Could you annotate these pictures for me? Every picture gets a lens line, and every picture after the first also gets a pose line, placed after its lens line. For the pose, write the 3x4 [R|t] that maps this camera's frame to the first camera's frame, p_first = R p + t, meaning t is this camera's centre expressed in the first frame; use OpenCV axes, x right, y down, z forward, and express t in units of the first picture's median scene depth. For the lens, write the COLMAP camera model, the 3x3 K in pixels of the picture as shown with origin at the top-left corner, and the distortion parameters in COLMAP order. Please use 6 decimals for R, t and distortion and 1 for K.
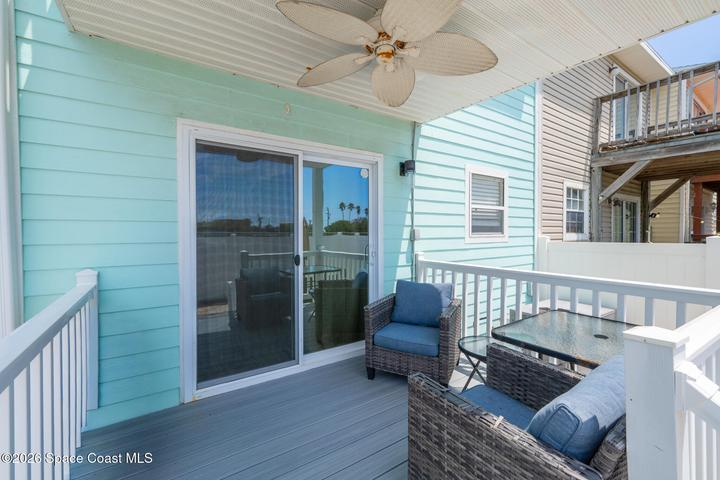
lens RADIAL K [[300.9, 0, 363.1], [0, 300.9, 236.8], [0, 0, 1]] dist [0.000166, -0.001621]
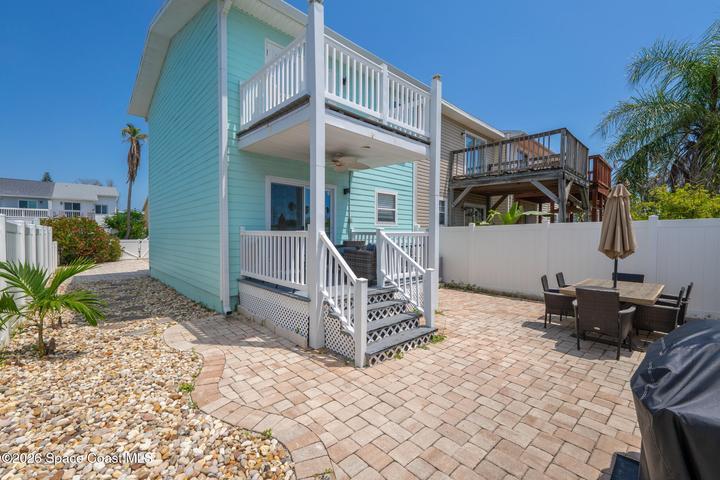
lens RADIAL K [[300.9, 0, 360.7], [0, 300.9, 238.1], [0, 0, 1]] dist [0.000166, -0.001621]
pose [[0.986583, 0.004944, 0.163184, -0.101601], [-0.005290, 0.999985, 0.001684, 0.103364], [-0.163173, -0.002525, 0.986594, -1.061343]]
